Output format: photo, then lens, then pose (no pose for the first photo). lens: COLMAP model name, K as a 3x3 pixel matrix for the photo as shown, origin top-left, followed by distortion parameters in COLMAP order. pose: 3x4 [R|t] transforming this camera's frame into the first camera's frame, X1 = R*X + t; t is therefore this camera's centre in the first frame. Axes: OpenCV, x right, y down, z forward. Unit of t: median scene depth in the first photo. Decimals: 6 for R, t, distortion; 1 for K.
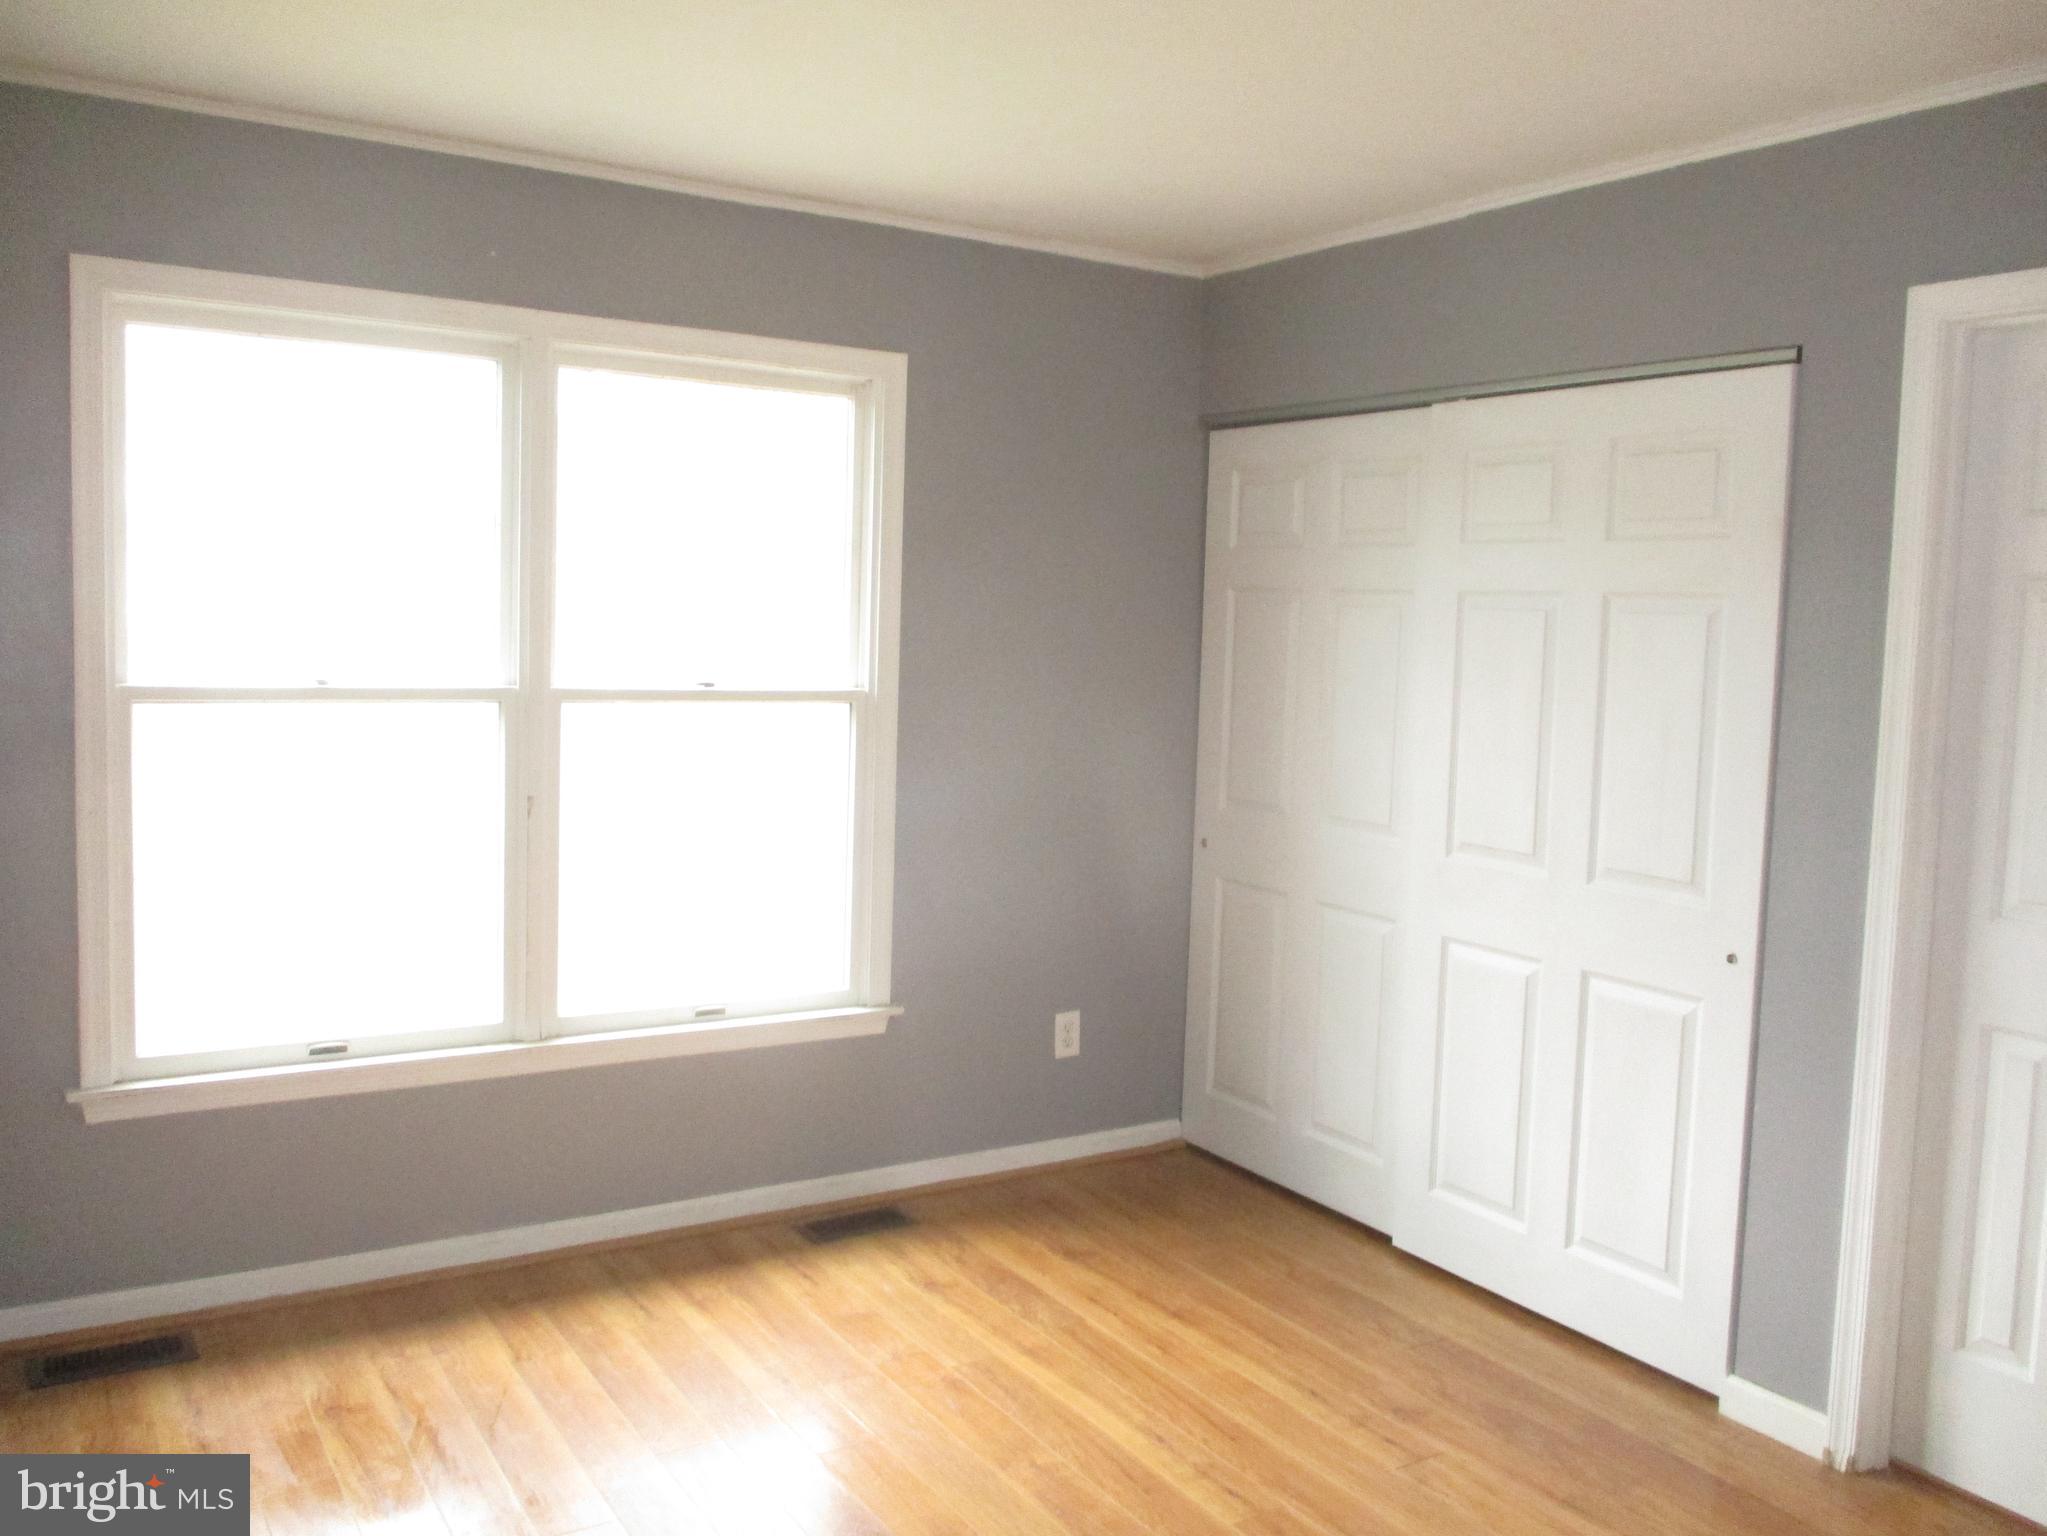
lens RADIAL K [[1672.8, 0, 1009.6], [0, 1672.8, 766.8], [0, 0, 1]] dist [-0.043696, 0.014883]
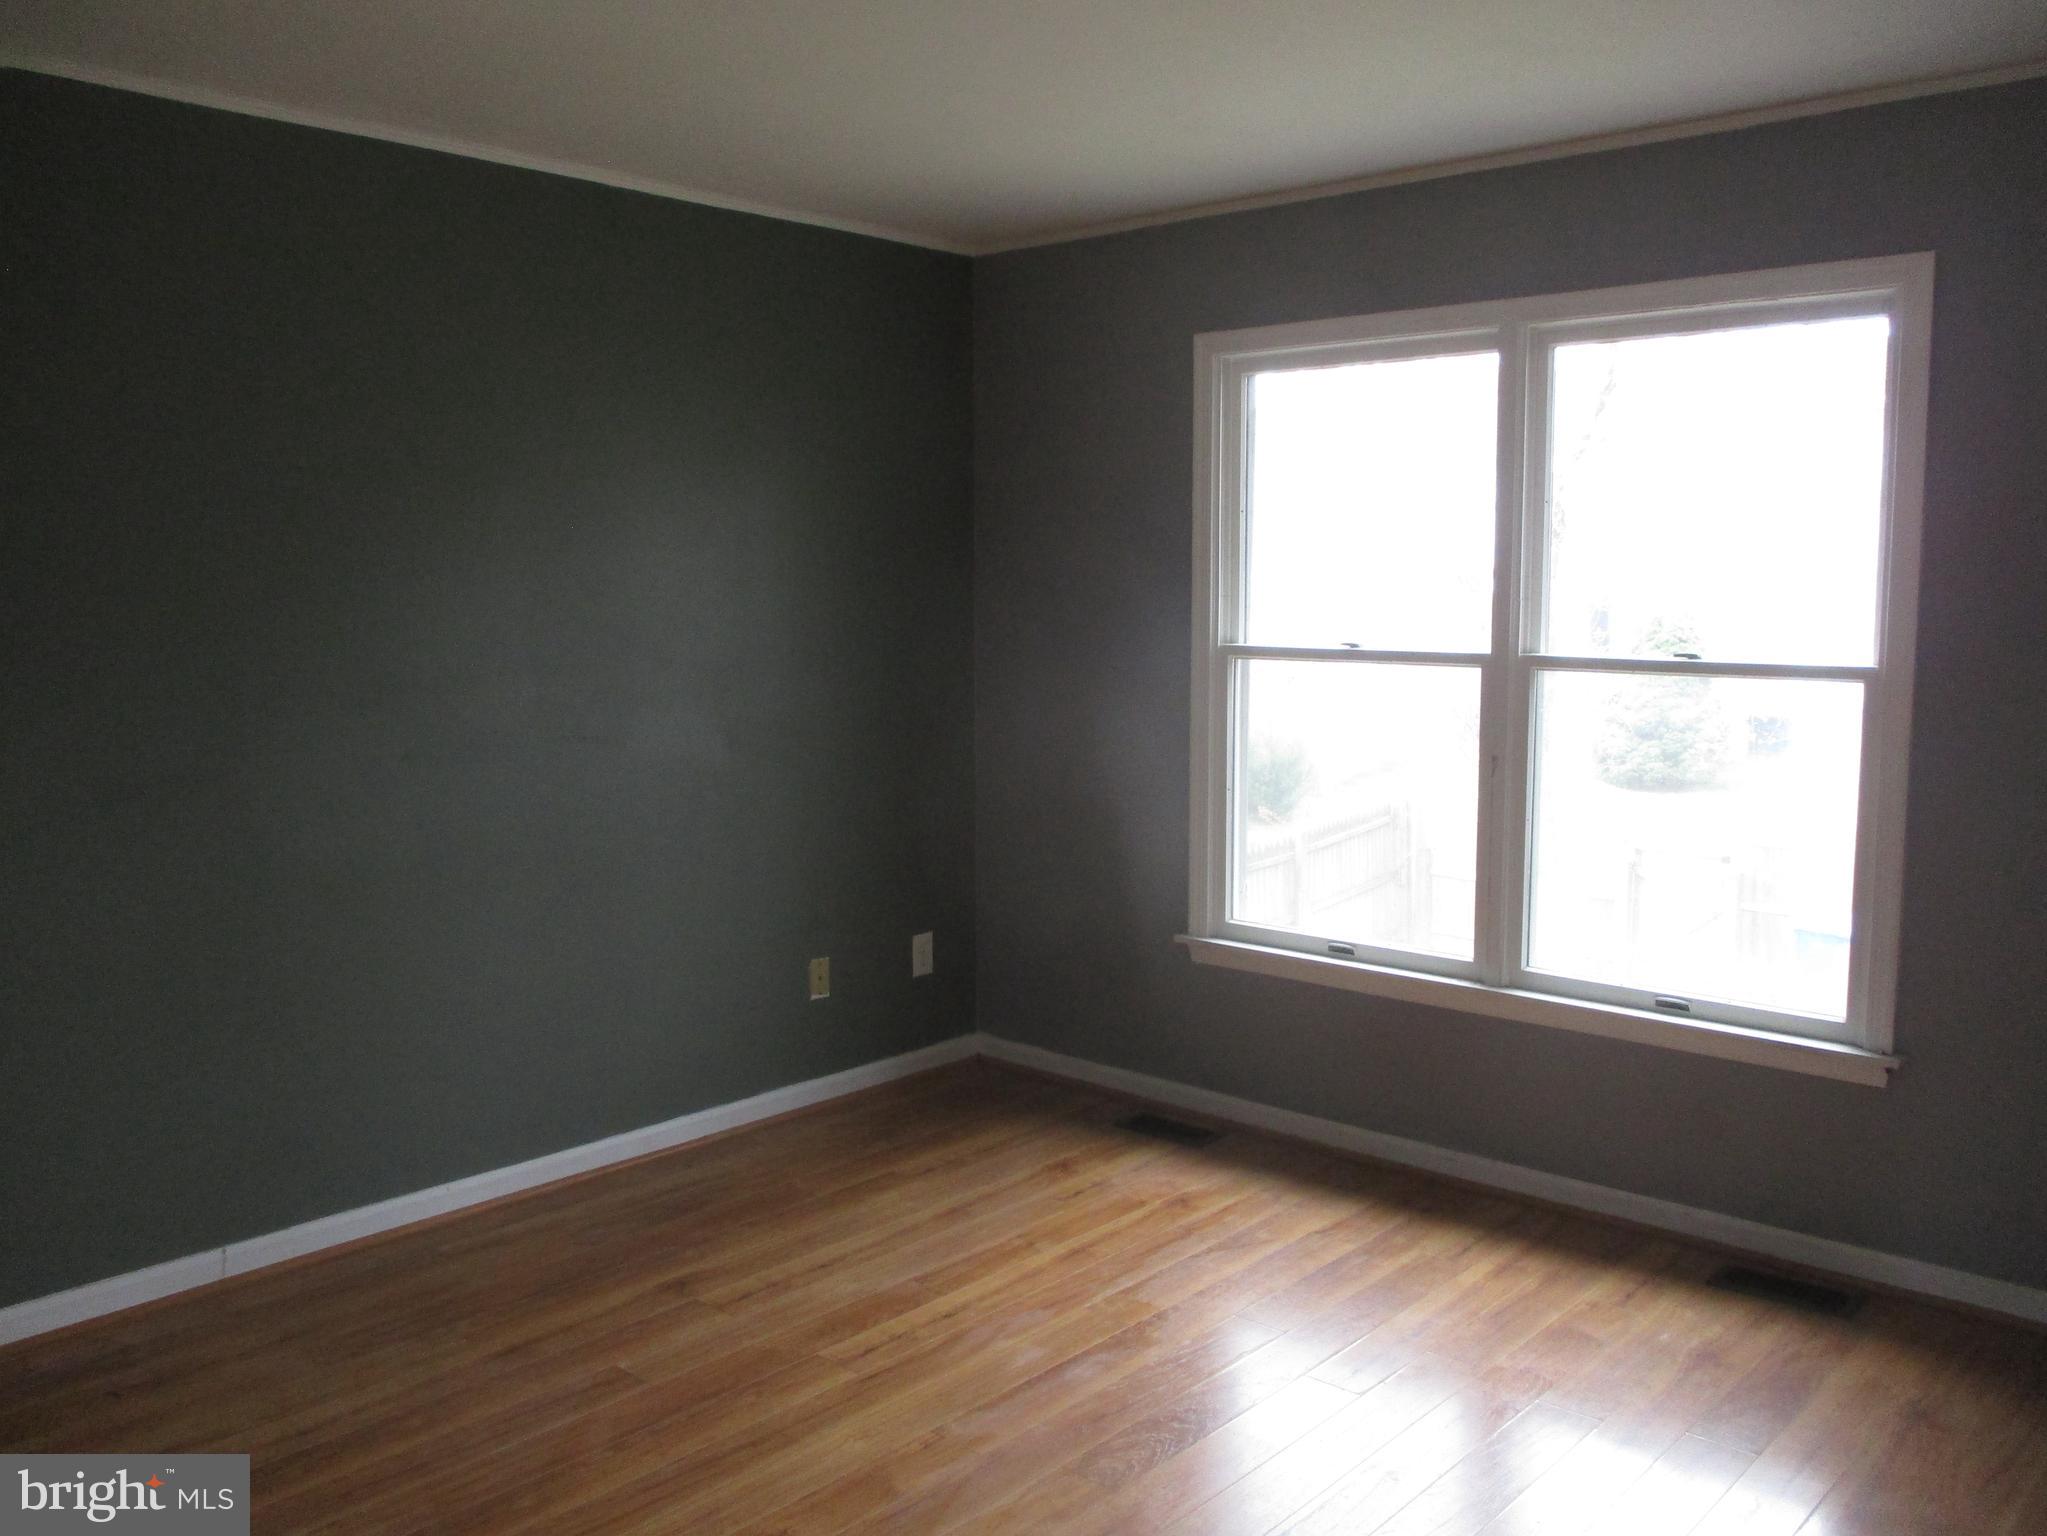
lens RADIAL K [[1672.8, 0, 1019.0], [0, 1672.8, 749.5], [0, 0, 1]] dist [-0.043696, 0.014883]
pose [[0.271375, 0.067065, -0.960134, 0.604637], [-0.073123, 0.996123, 0.048911, -0.014496], [0.959692, 0.056934, 0.275226, 0.380162]]
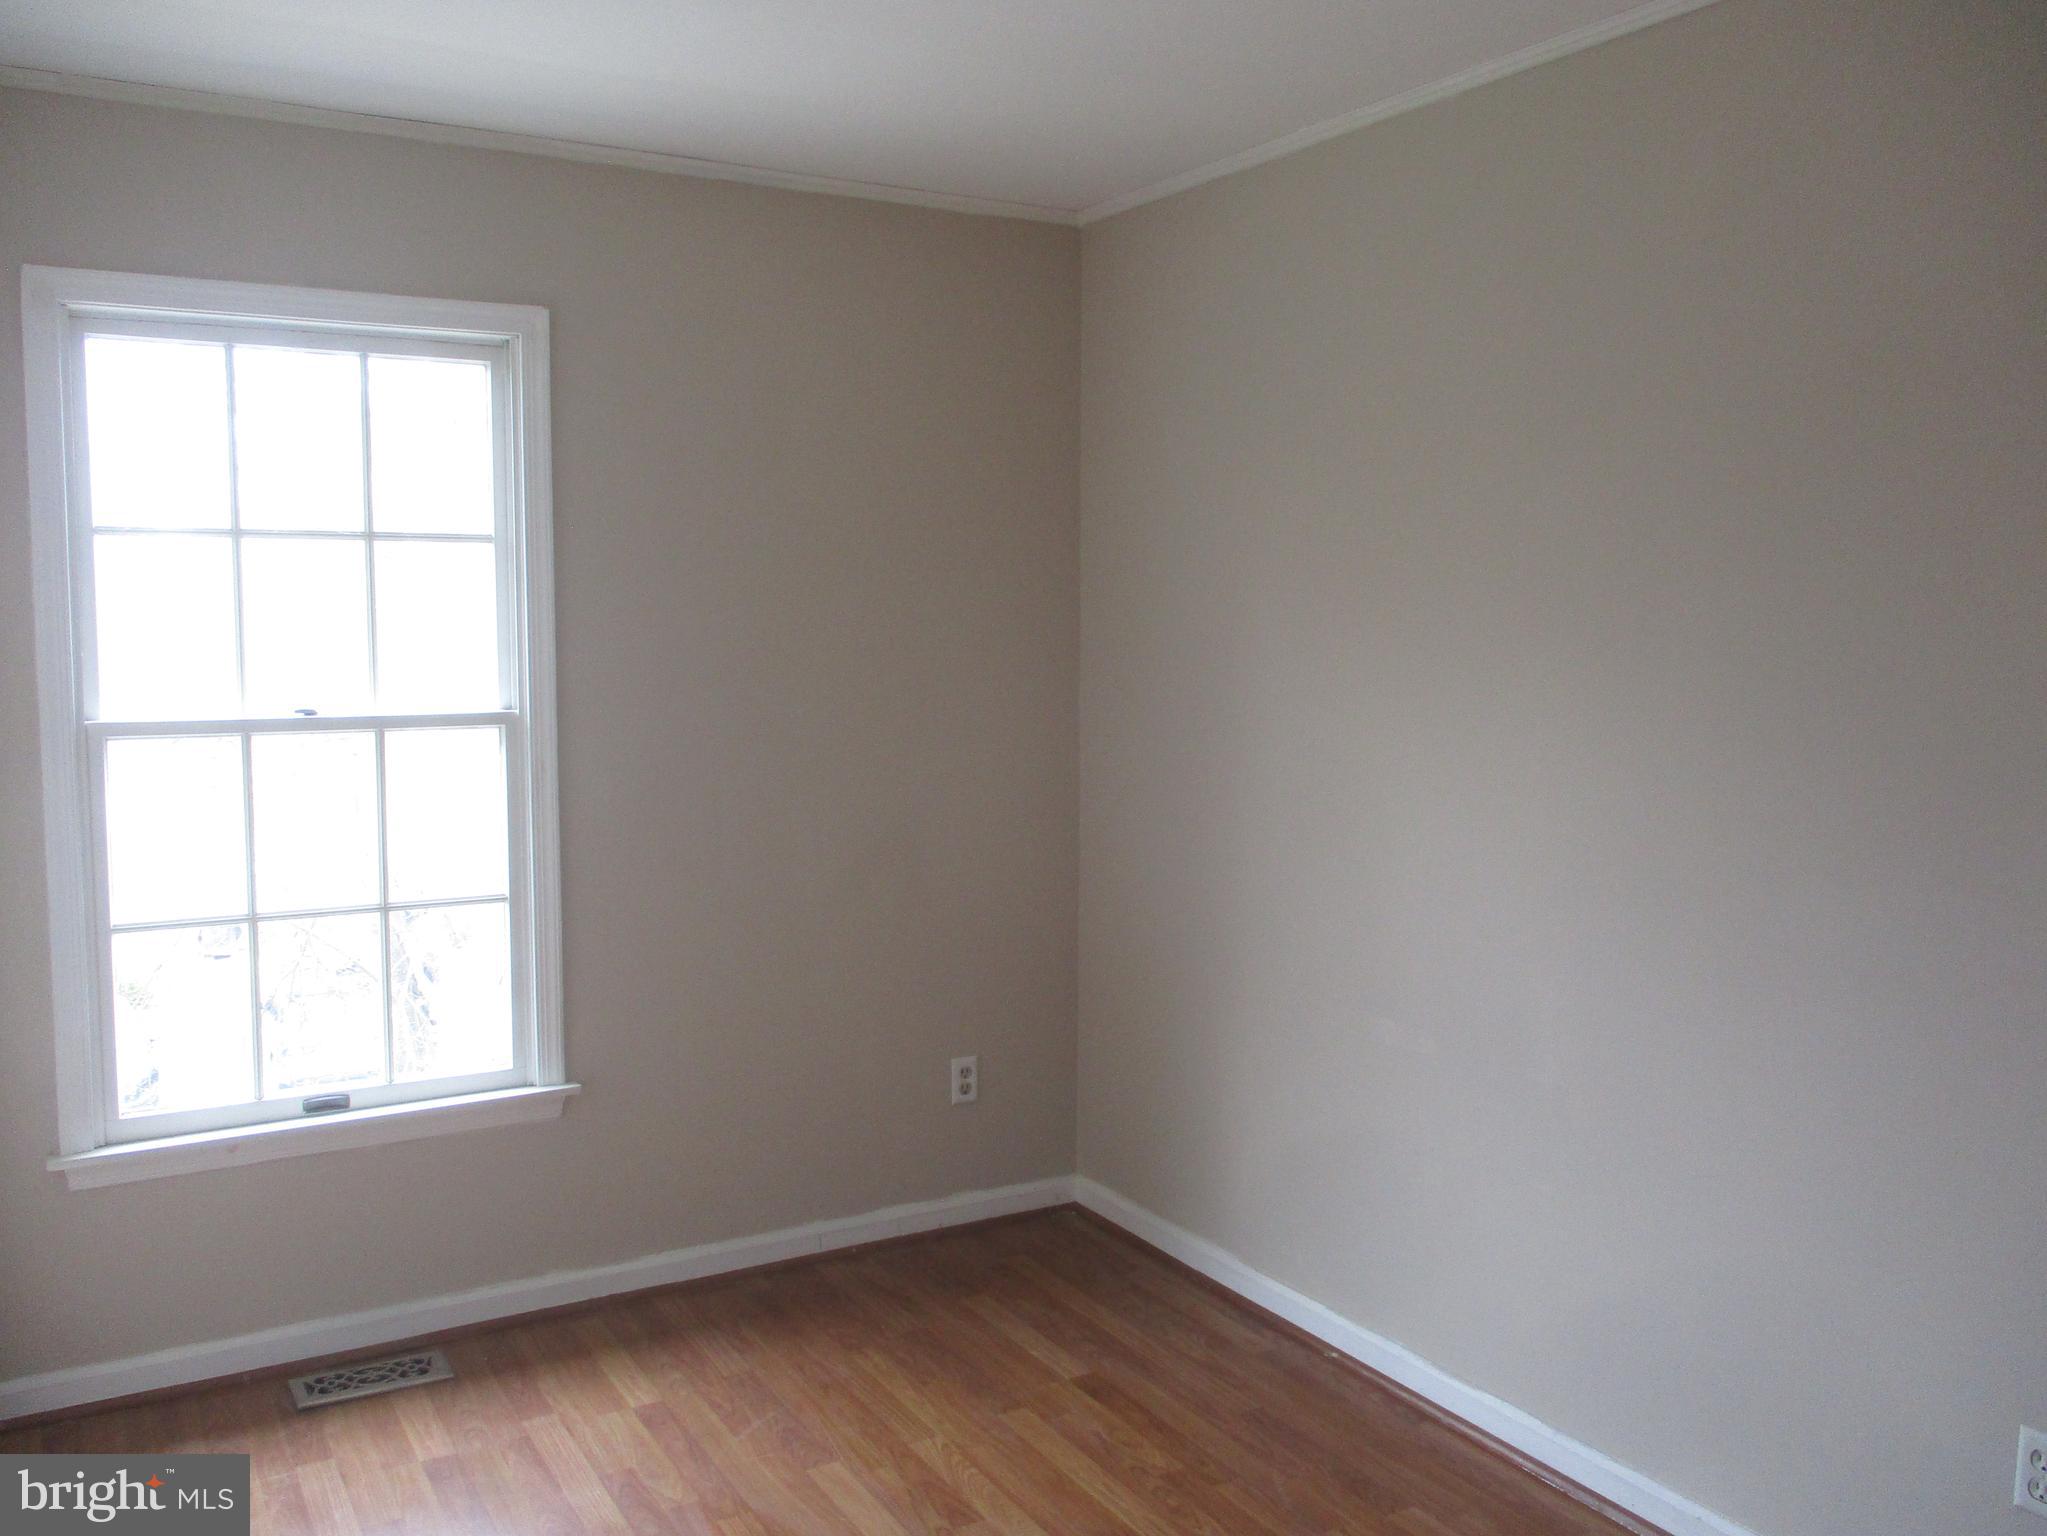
lens RADIAL K [[1770.1, 0, 1032.6], [0, 1770.1, 774.2], [0, 0, 1]] dist [-0.000576, -0.013780]
pose [[0.999243, -0.037441, -0.010607, 0.187144], [0.037442, 0.999299, -0.000118, -0.004001], [0.010604, -0.000279, 0.999944, 0.117886]]
